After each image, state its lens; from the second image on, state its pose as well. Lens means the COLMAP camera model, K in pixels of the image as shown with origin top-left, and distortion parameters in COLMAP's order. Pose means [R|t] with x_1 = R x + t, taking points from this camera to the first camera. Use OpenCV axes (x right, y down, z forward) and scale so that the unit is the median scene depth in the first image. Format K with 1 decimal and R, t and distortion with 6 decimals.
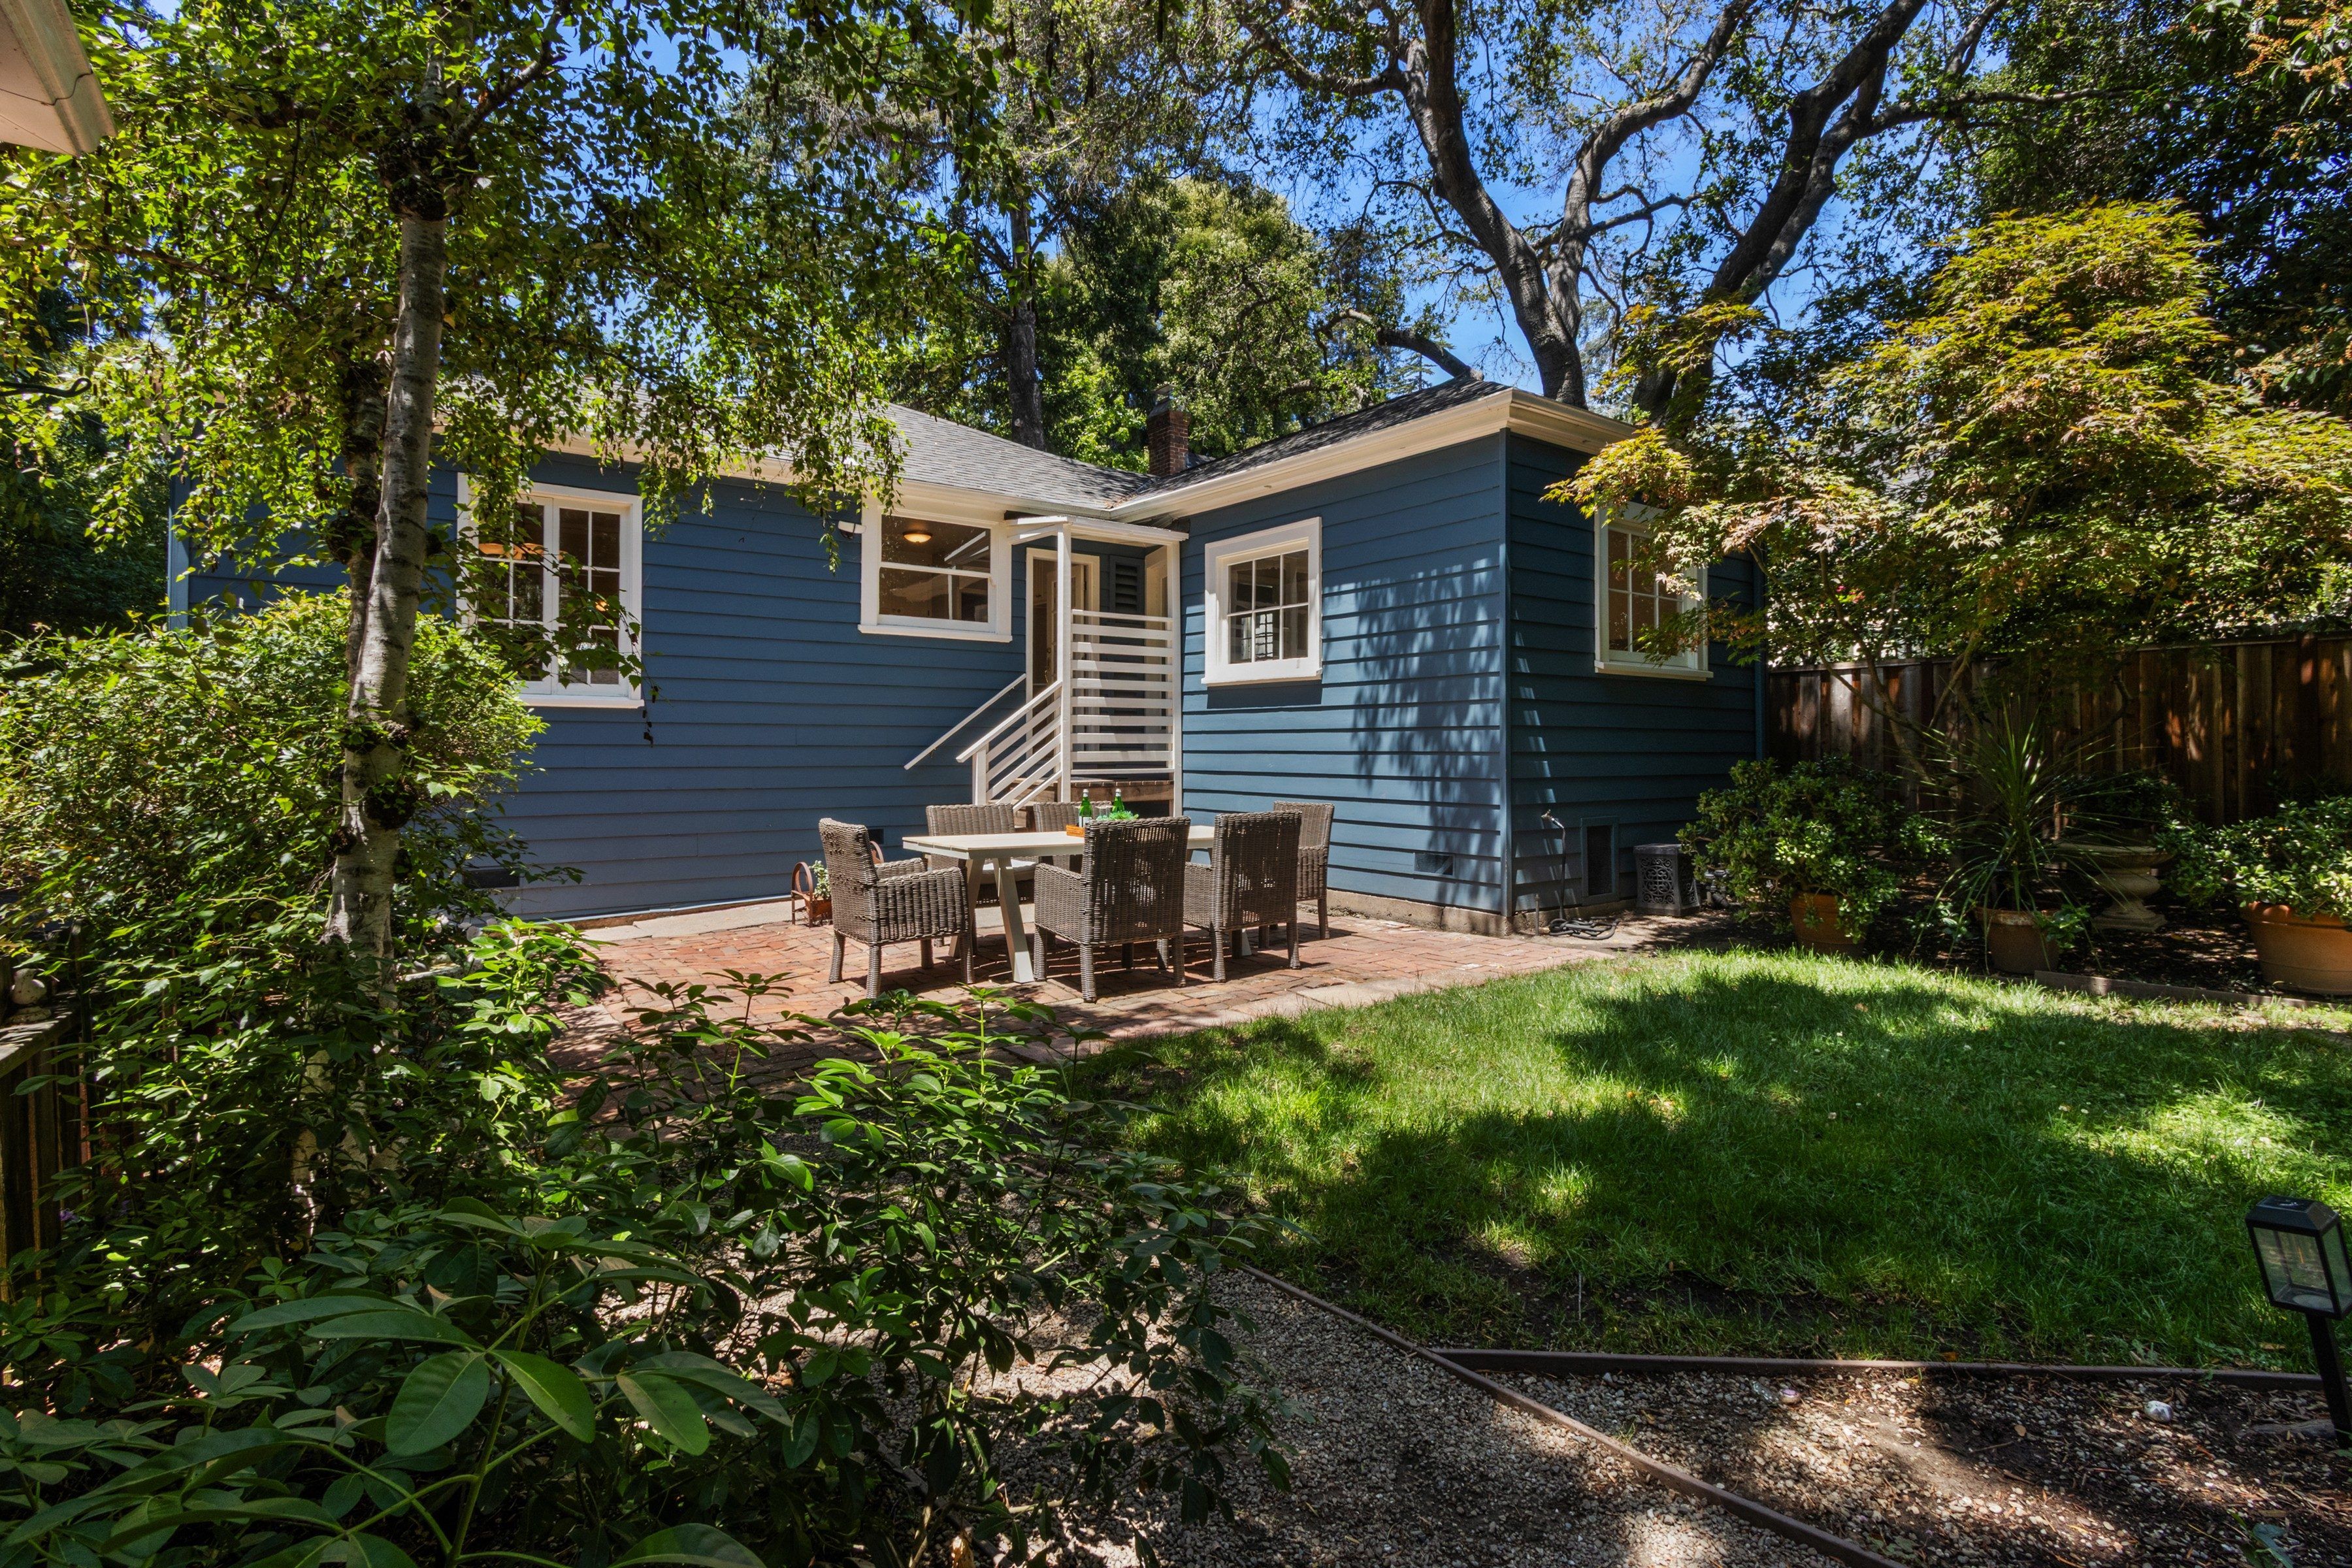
lens RADIAL K [[1118.1, 0, 1174.3], [0, 1118.1, 724.6], [0, 0, 1]] dist [0.000605, -0.000184]
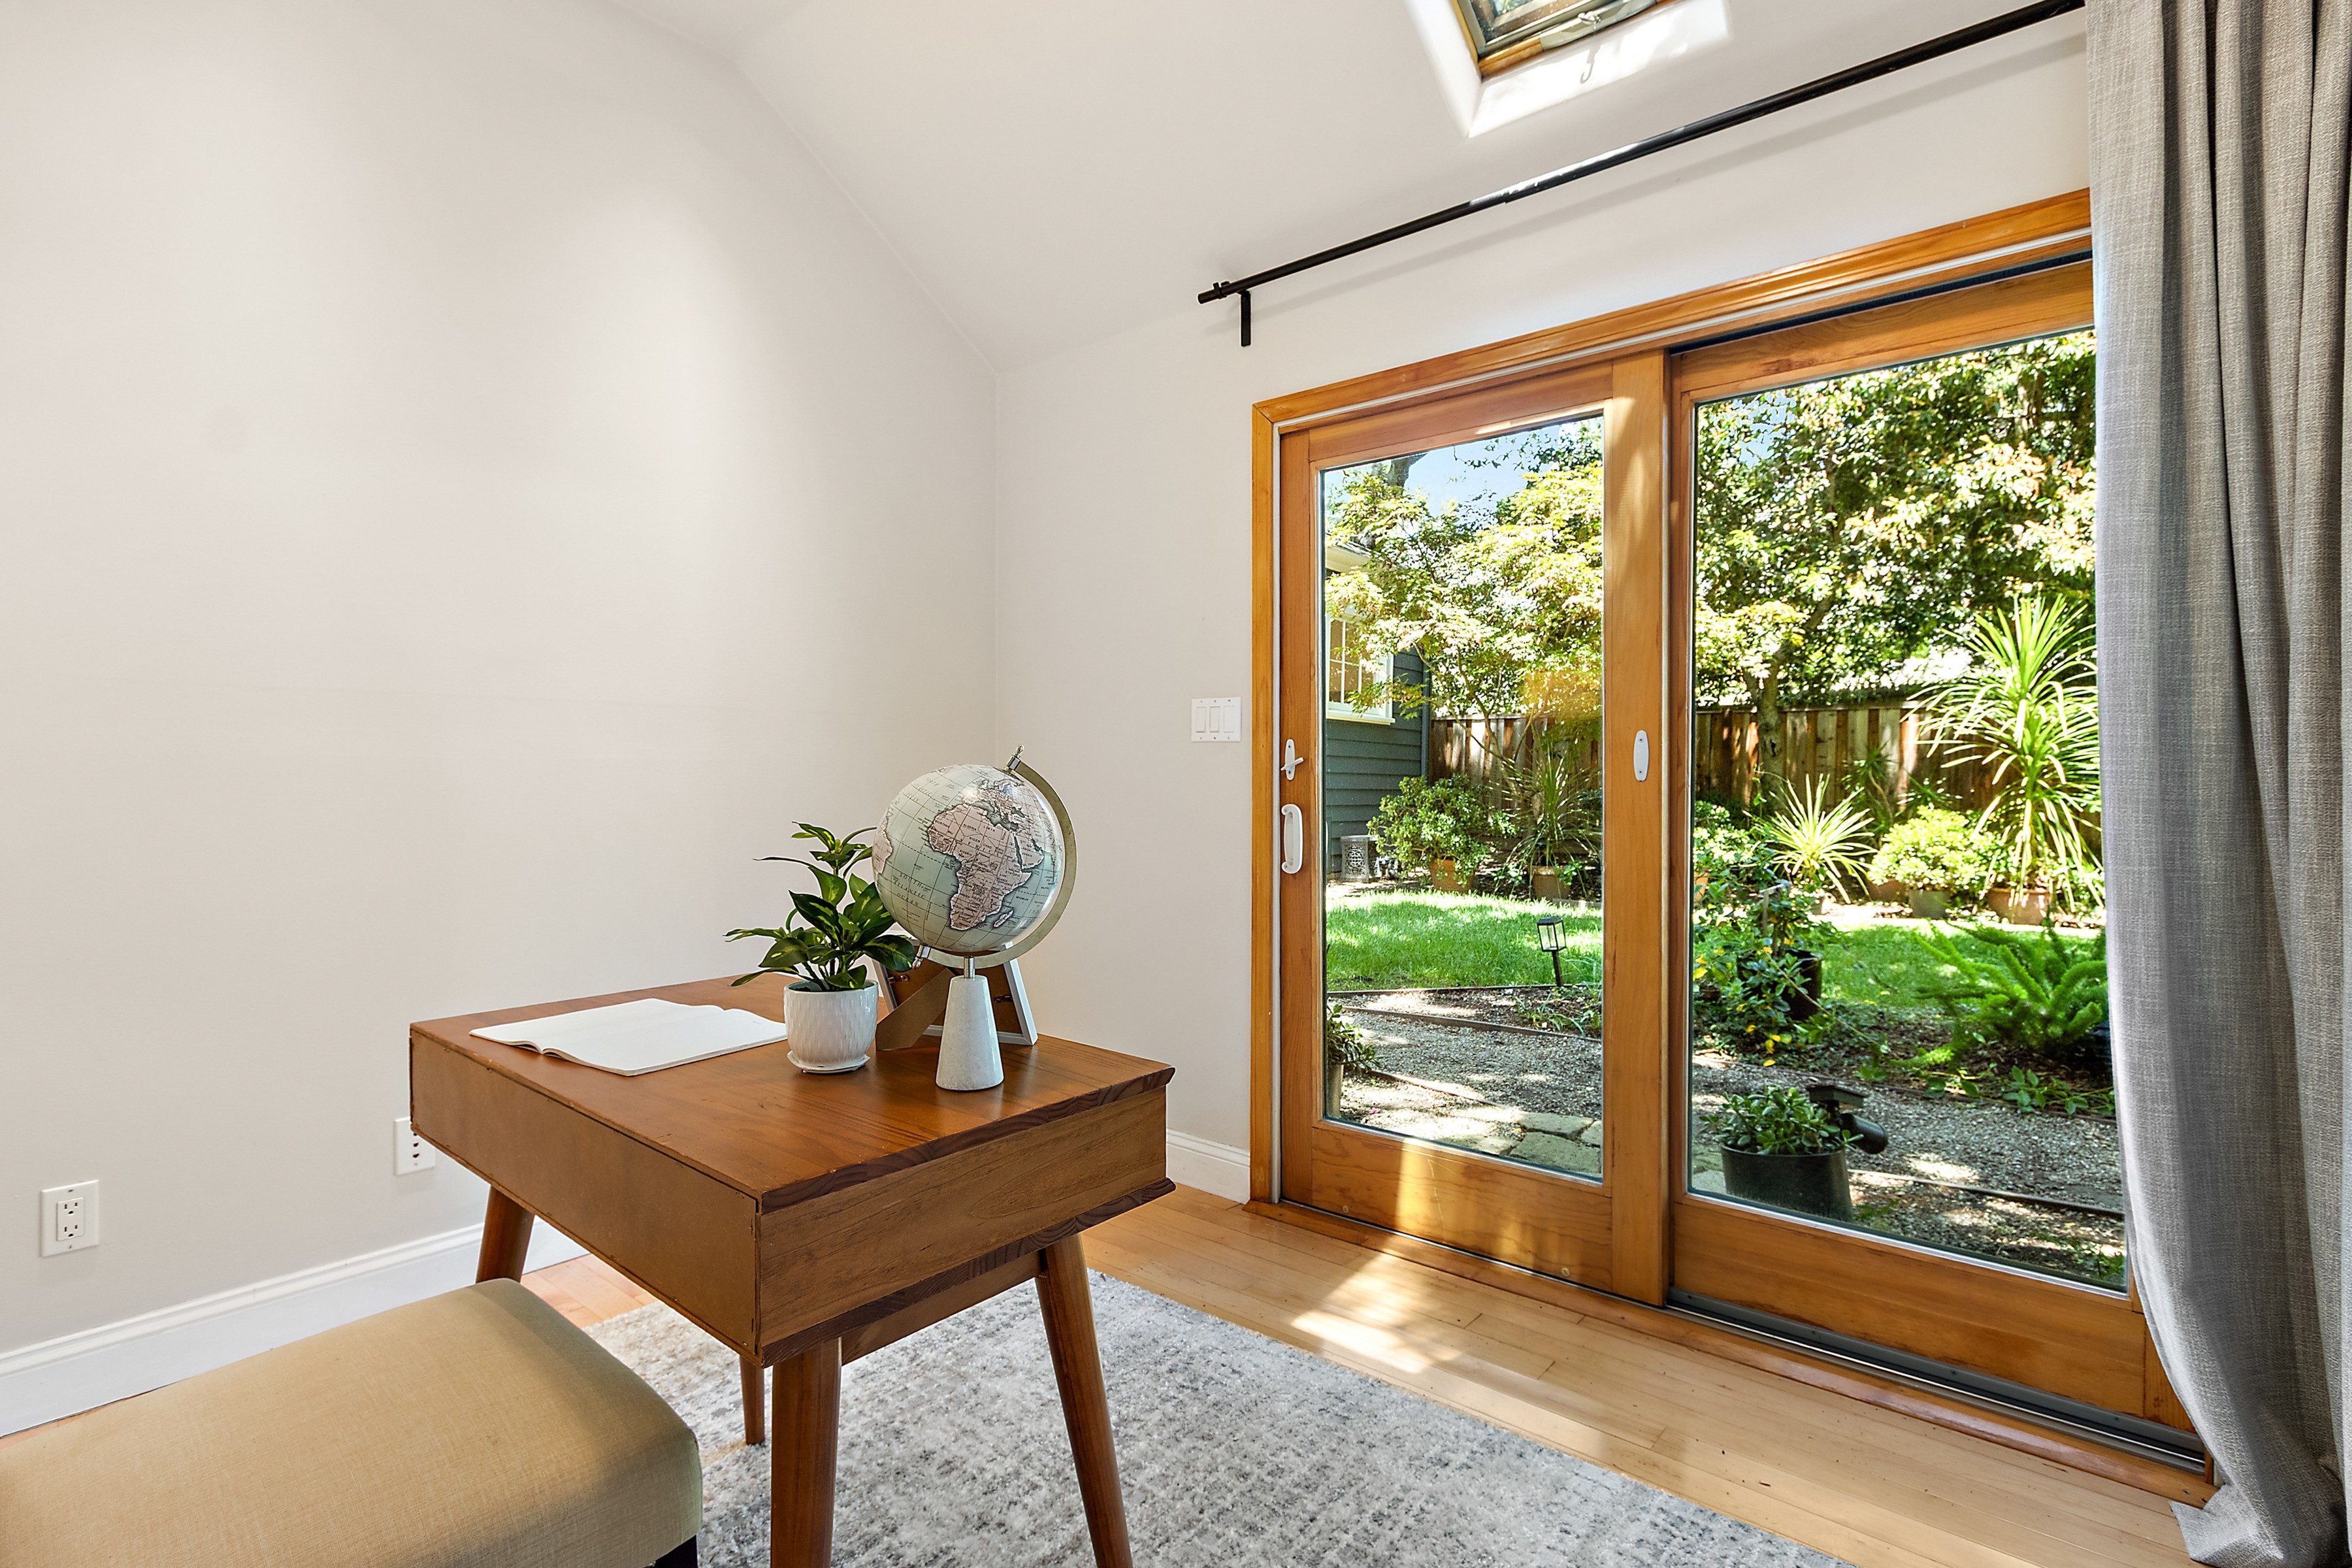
lens RADIAL K [[1098.6, 0, 1176.0], [0, 1098.6, 784.0], [0, 0, 1]] dist [-0.000133, -0.000065]
pose [[0.971037, 0.019676, 0.238118, -0.206599], [-0.027834, 0.999133, 0.030944, 0.002179], [-0.237303, -0.036676, 0.970743, -0.496318]]
